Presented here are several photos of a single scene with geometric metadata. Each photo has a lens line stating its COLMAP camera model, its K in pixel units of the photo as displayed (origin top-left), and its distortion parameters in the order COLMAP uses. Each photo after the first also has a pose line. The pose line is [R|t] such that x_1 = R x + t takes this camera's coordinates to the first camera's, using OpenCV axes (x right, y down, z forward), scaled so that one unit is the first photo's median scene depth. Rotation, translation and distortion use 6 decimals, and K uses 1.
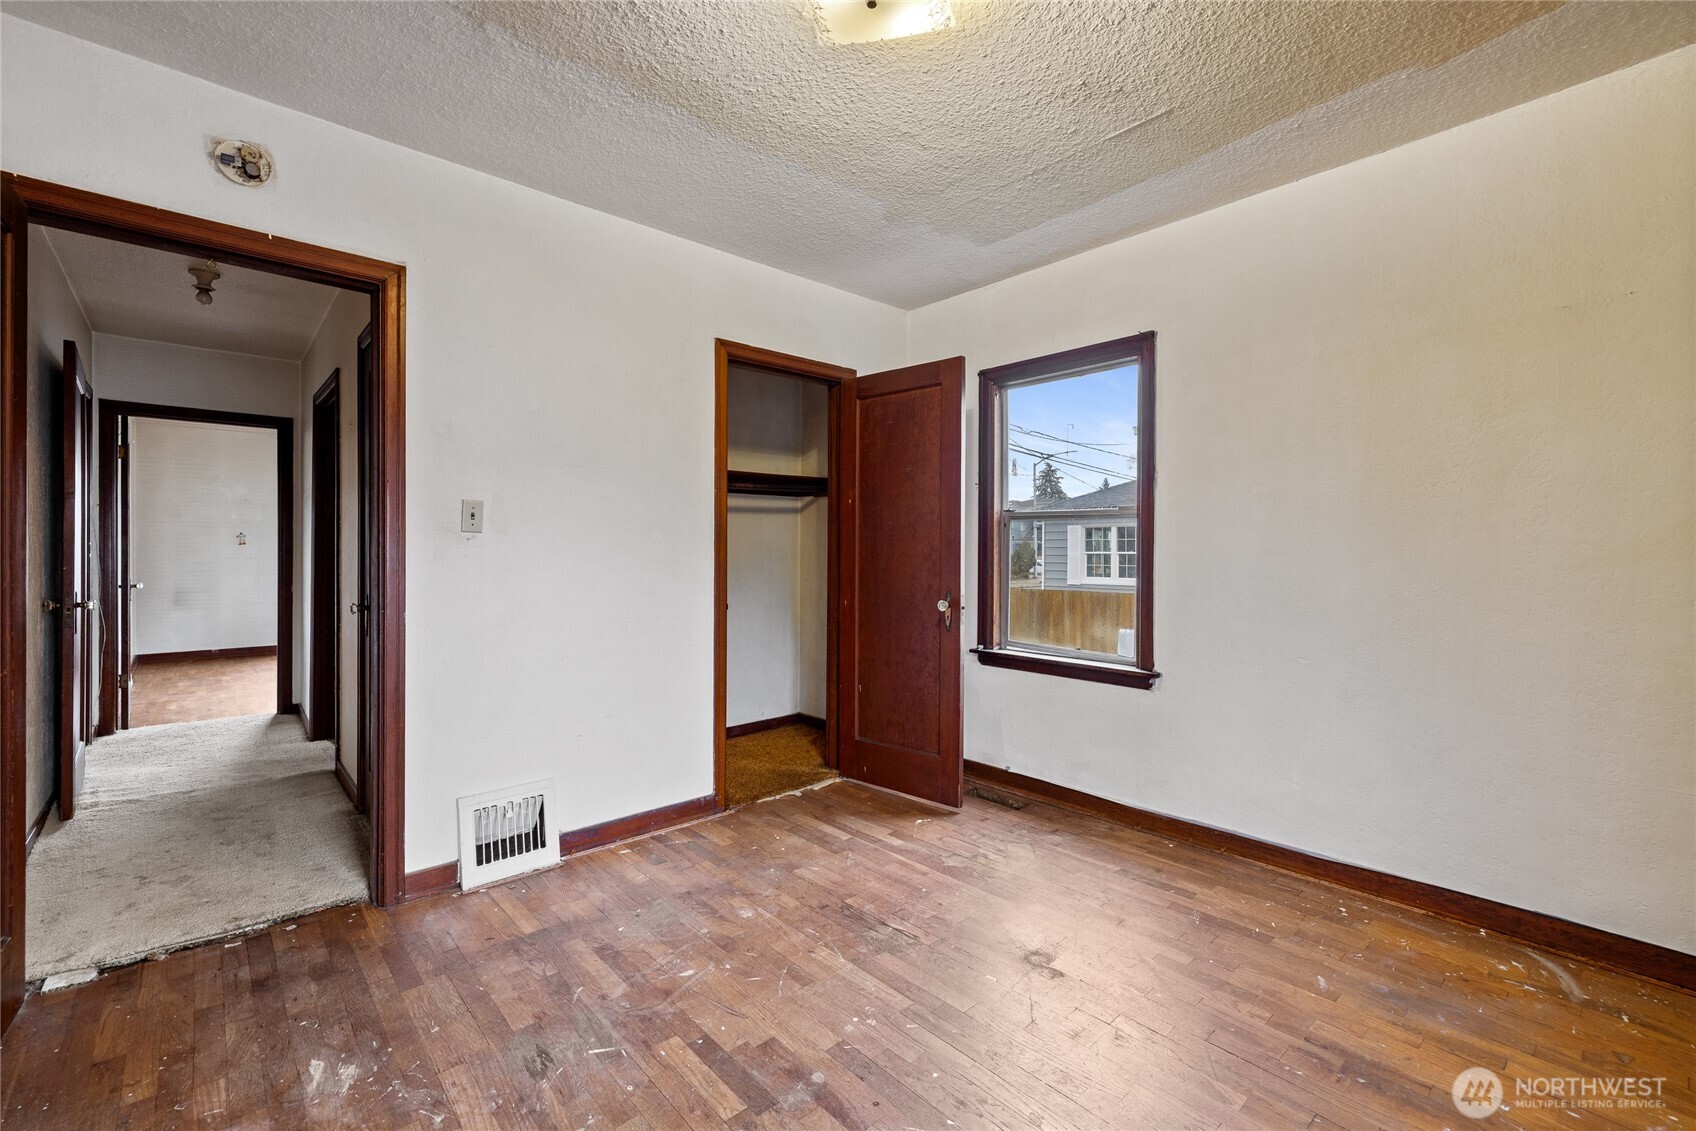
lens RADIAL K [[714.0, 0, 818.6], [0, 714.0, 550.5], [0, 0, 1]] dist [0.000604, 0.000966]
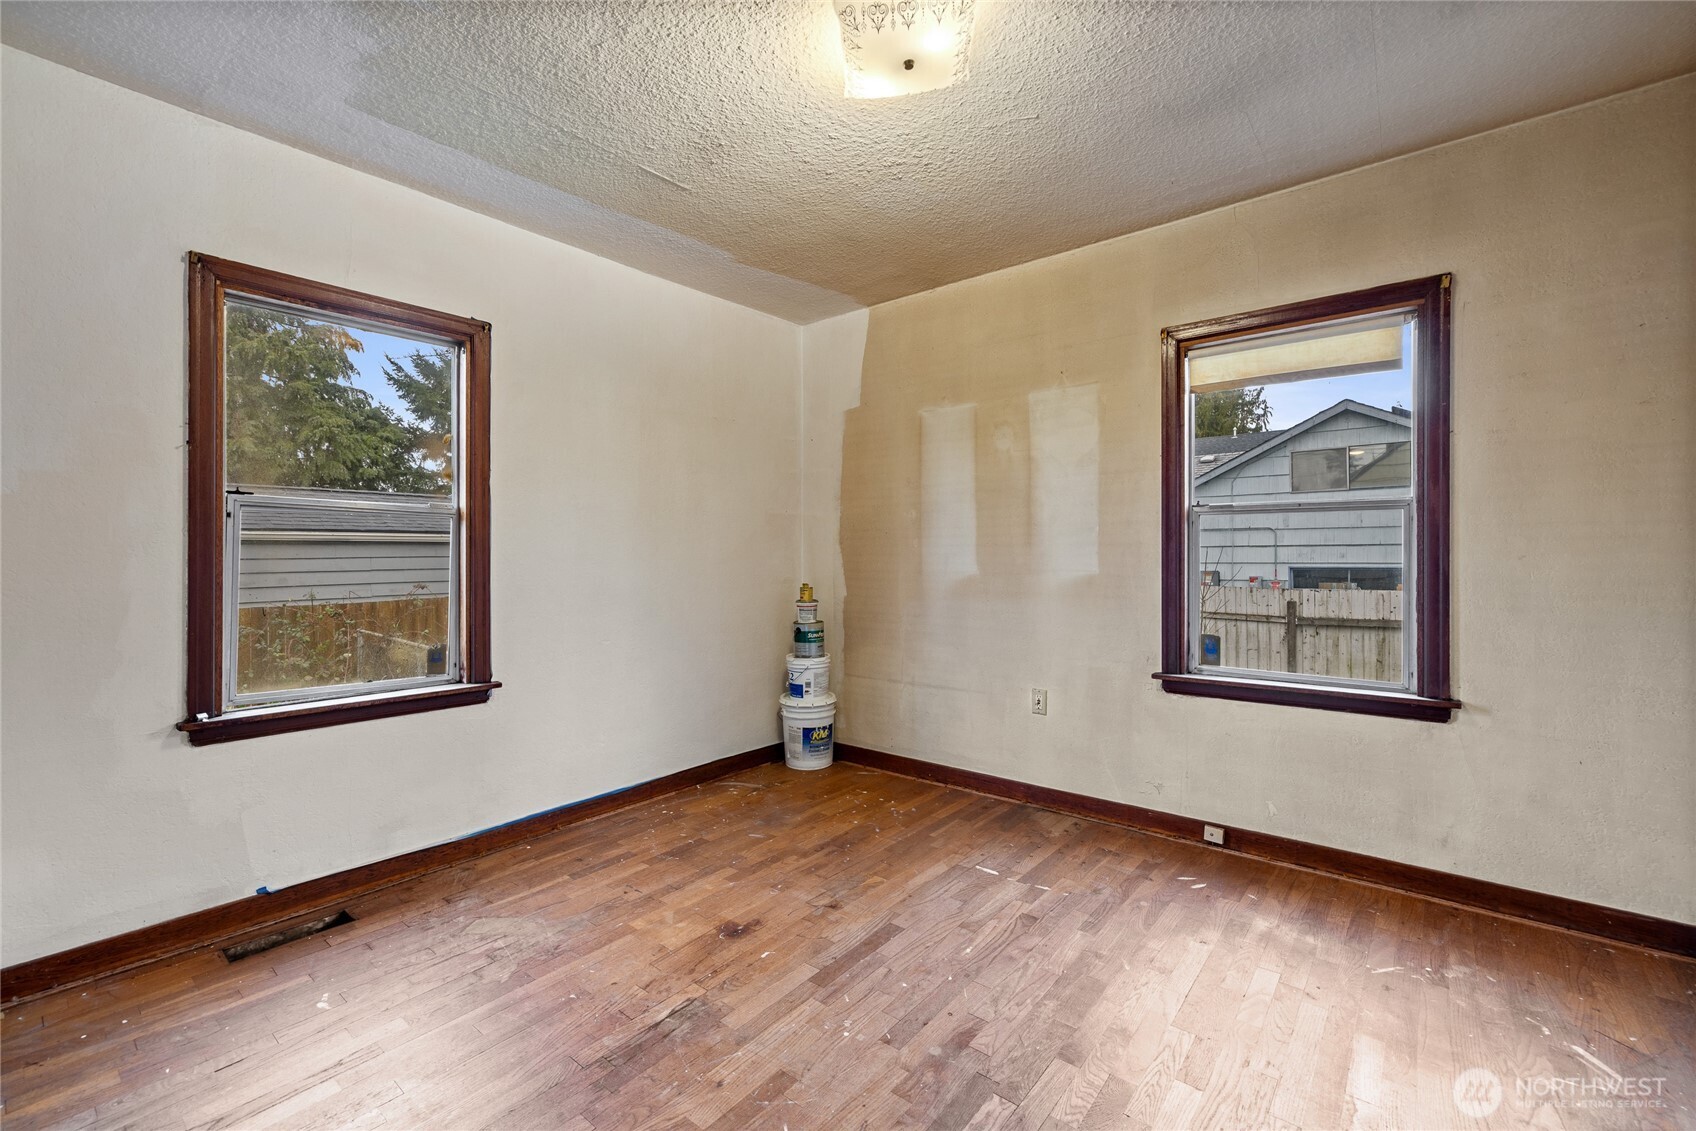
lens RADIAL K [[714.0, 0, 837.3], [0, 714.0, 553.7], [0, 0, 1]] dist [0.000604, 0.000966]
pose [[-0.159892, -0.000450, 0.987134, -0.723657], [-0.000149, 1.000000, 0.000432, -0.002836], [-0.987134, -0.000078, -0.159892, 0.924611]]
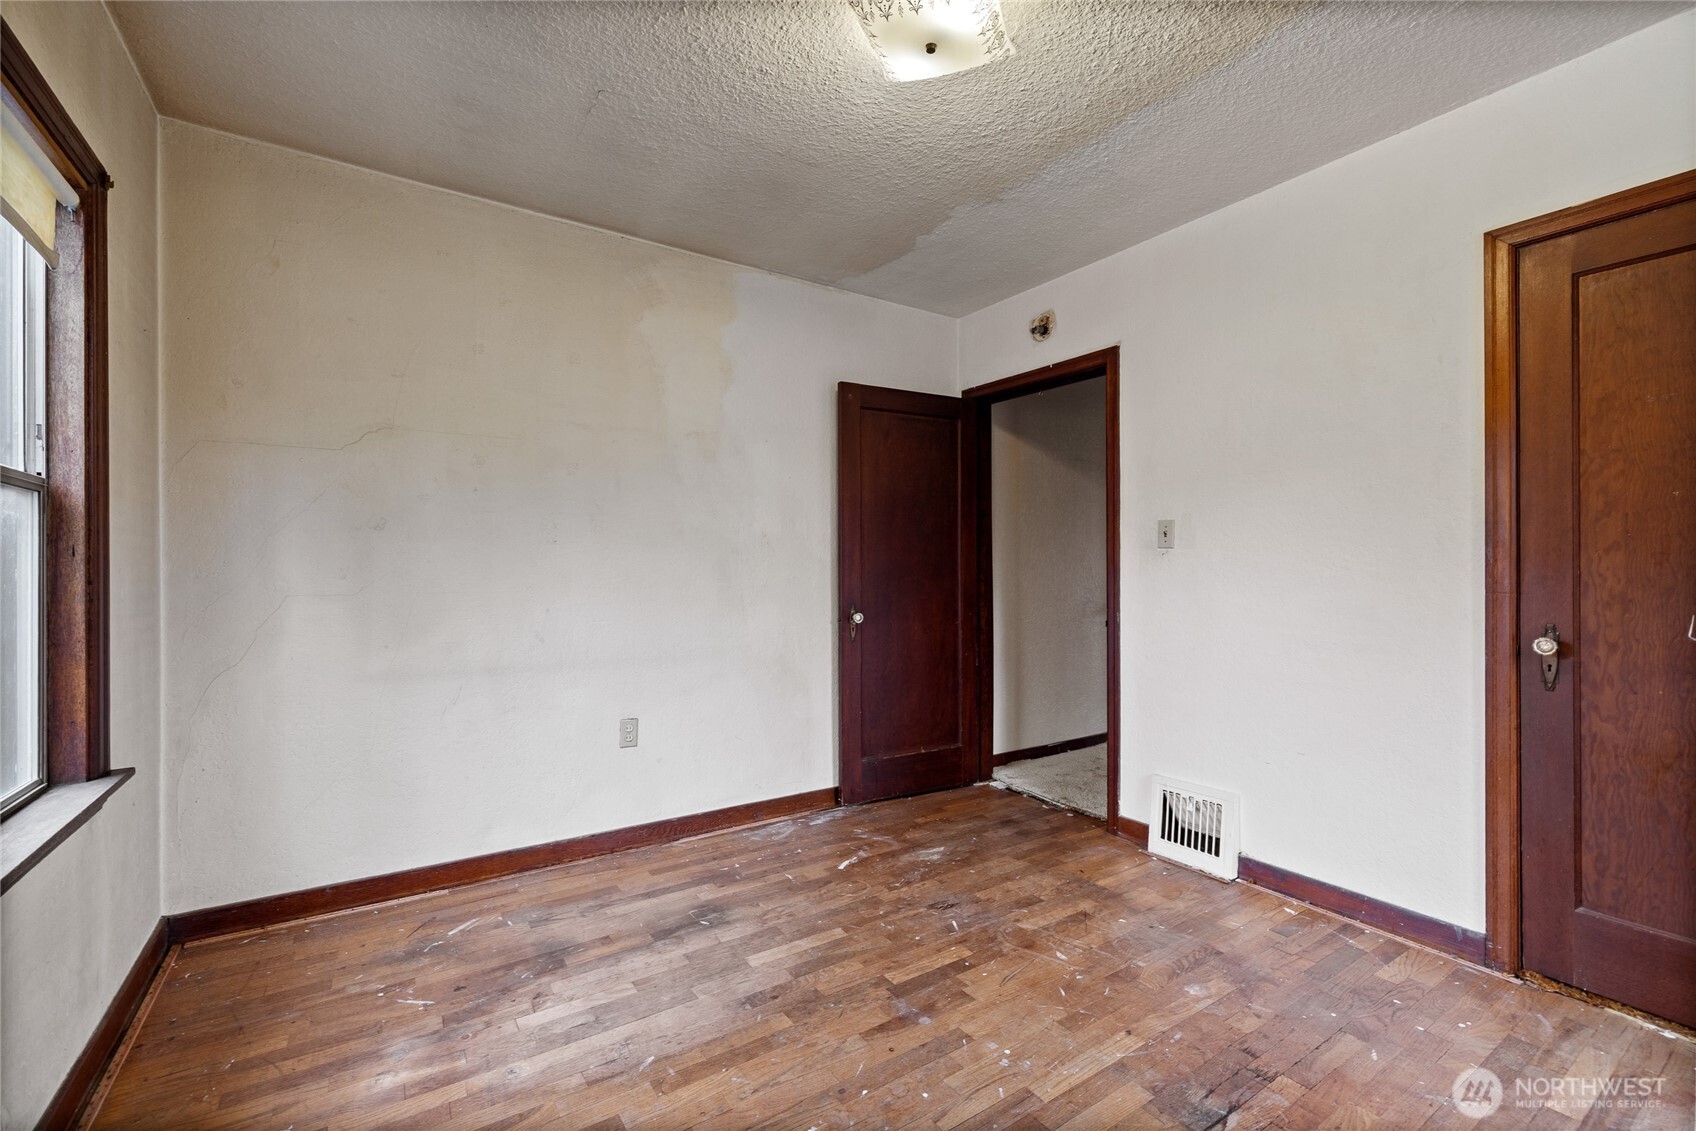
lens RADIAL K [[714.0, 0, 846.4], [0, 714.0, 567.8], [0, 0, 1]] dist [0.000604, 0.000966]
pose [[-0.127773, -0.004251, -0.991794, 0.813391], [0.005420, 0.999973, -0.004984, 0.010624], [0.991789, -0.006012, -0.127746, 0.721694]]
